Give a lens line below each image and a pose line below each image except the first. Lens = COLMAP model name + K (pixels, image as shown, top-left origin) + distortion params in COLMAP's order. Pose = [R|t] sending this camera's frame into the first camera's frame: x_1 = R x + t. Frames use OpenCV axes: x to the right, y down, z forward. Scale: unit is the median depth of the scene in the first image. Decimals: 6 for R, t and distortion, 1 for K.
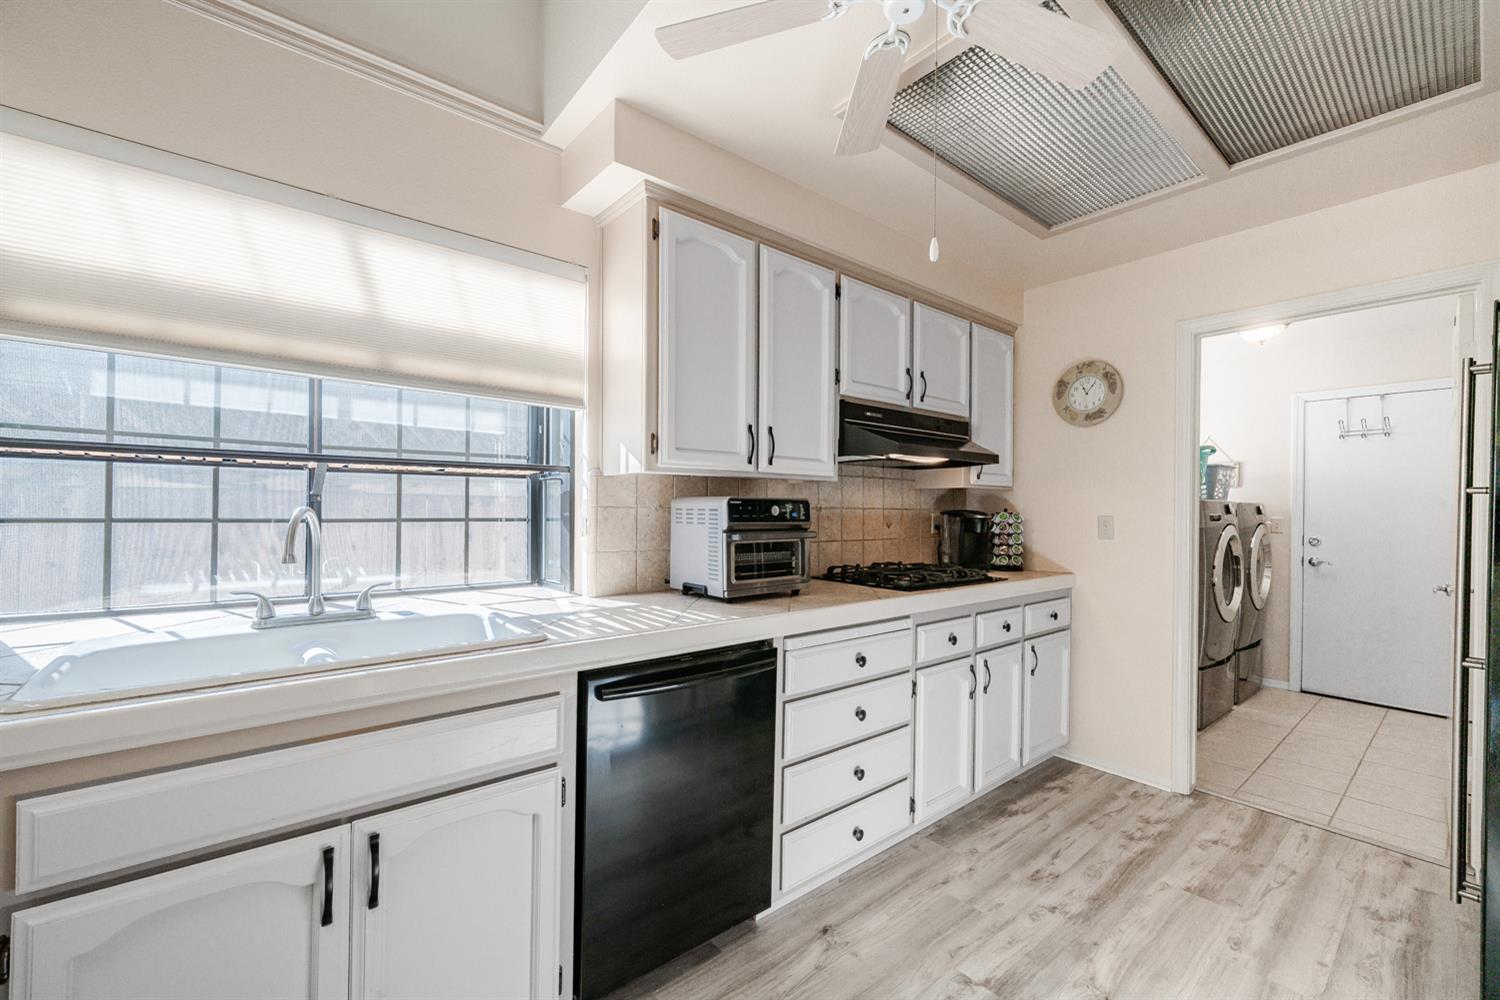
lens RADIAL K [[613.7, 0, 764.5], [0, 613.7, 505.3], [0, 0, 1]] dist [-0.011124, 0.000127]
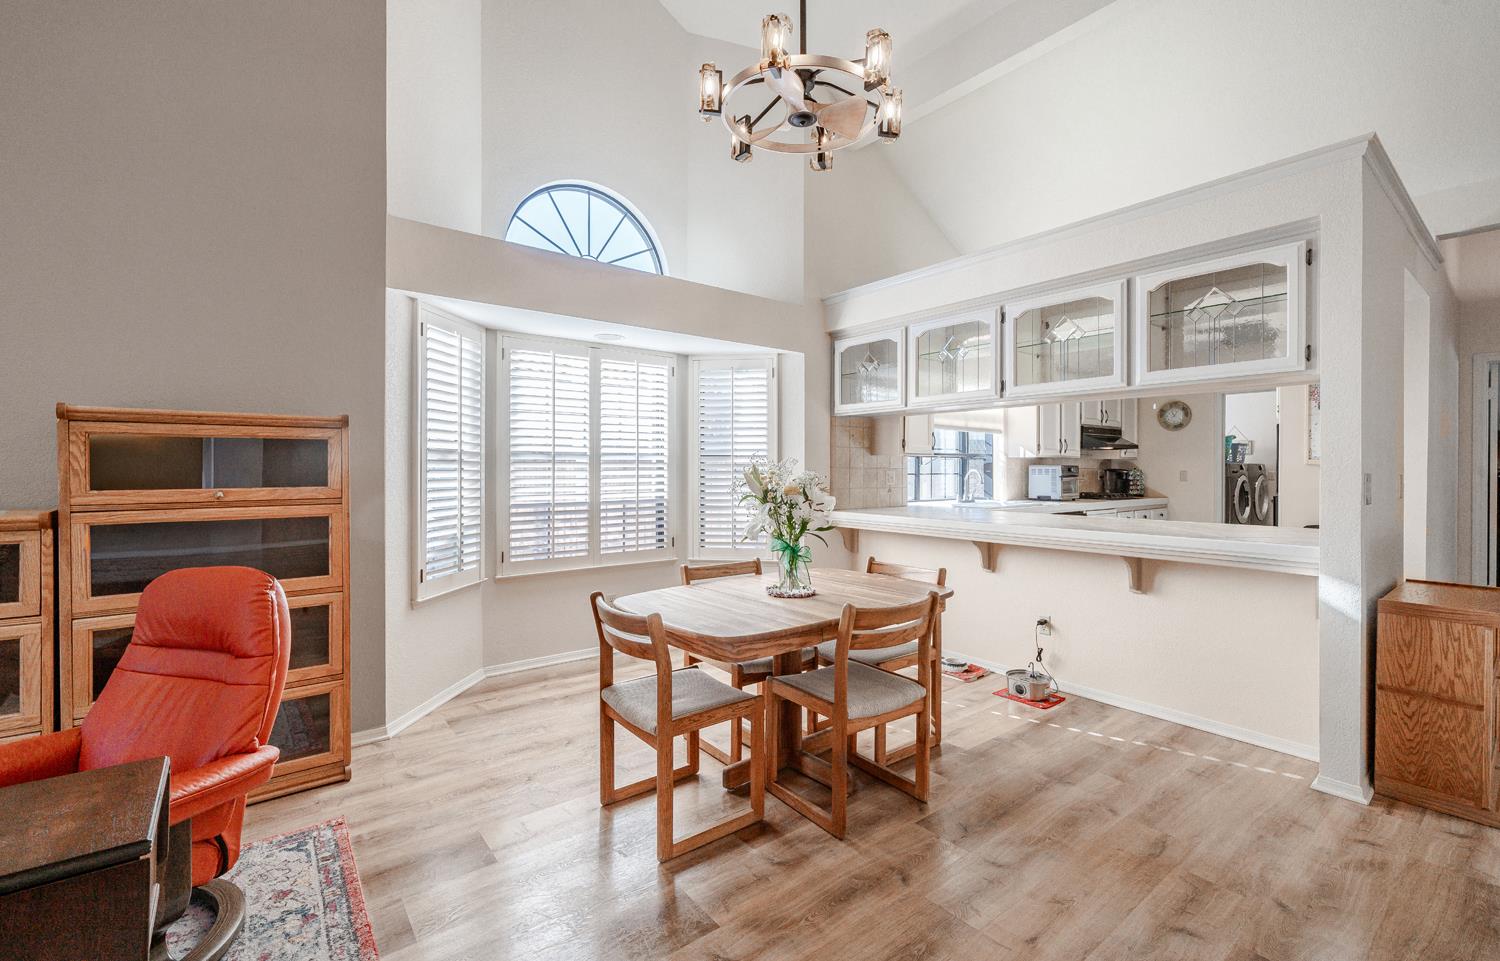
lens RADIAL K [[640.3, 0, 796.7], [0, 640.3, 478.6], [0, 0, 1]] dist [0.003427, -0.000147]
pose [[0.999893, -0.012608, 0.007485, -0.872979], [0.012497, 0.999814, 0.014705, -0.005876], [-0.007669, -0.014610, 0.999864, -1.334126]]
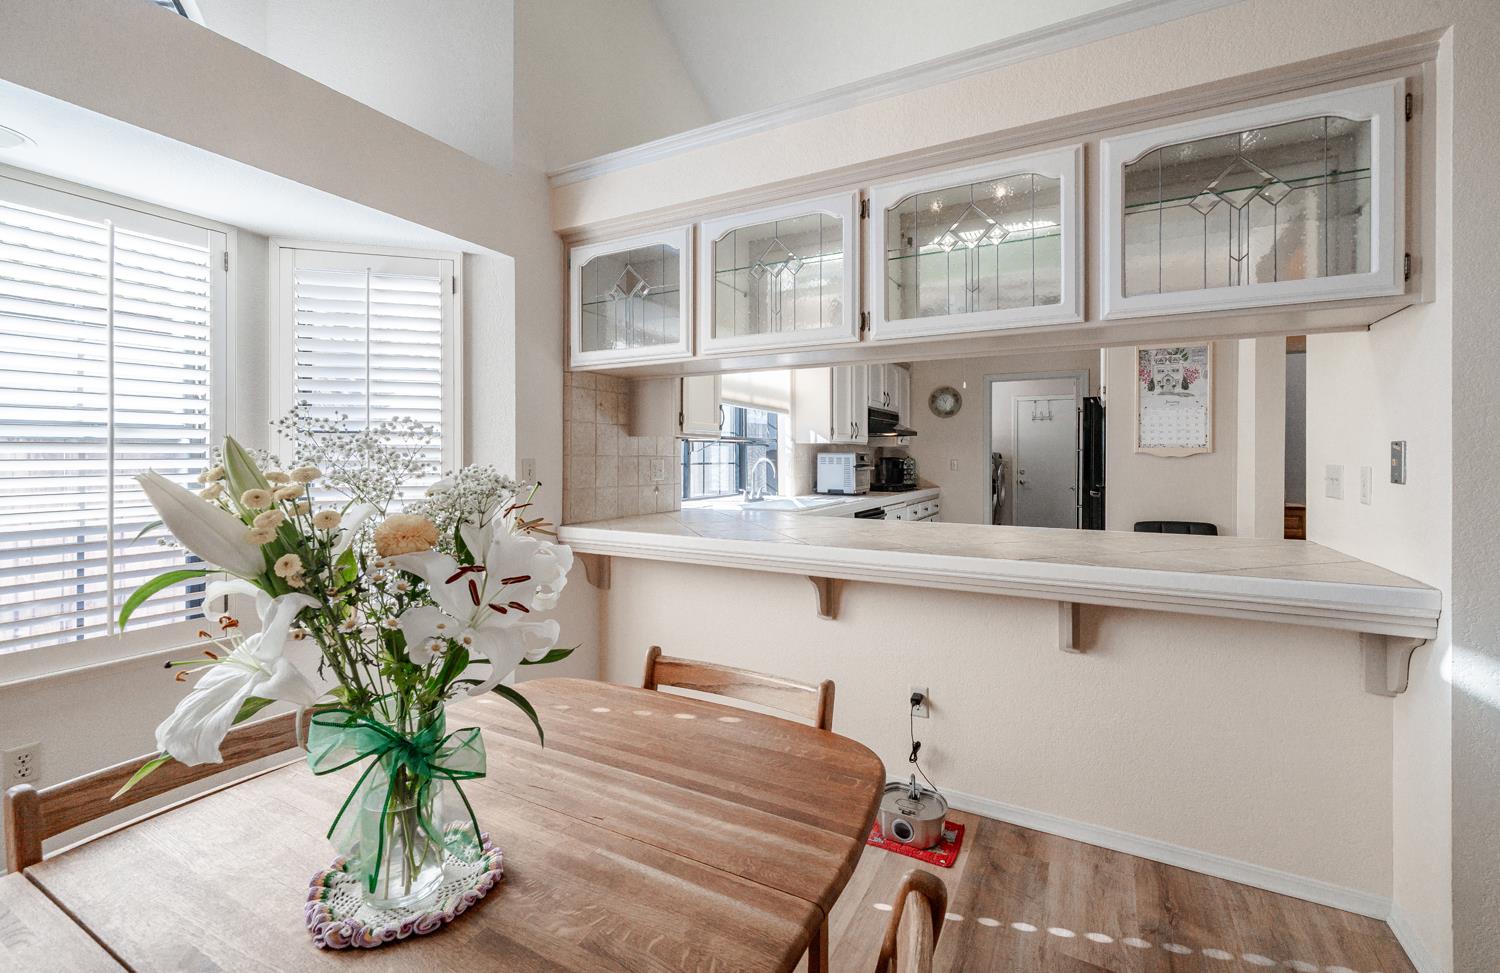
lens RADIAL K [[613.0, 0, 791.2], [0, 613.0, 458.6], [0, 0, 1]] dist [-0.000930, 0.000472]
pose [[0.915956, -0.012016, 0.401098, -0.833798], [0.009751, 0.999923, 0.007687, -0.007306], [-0.401160, -0.003129, 0.916003, -0.753804]]
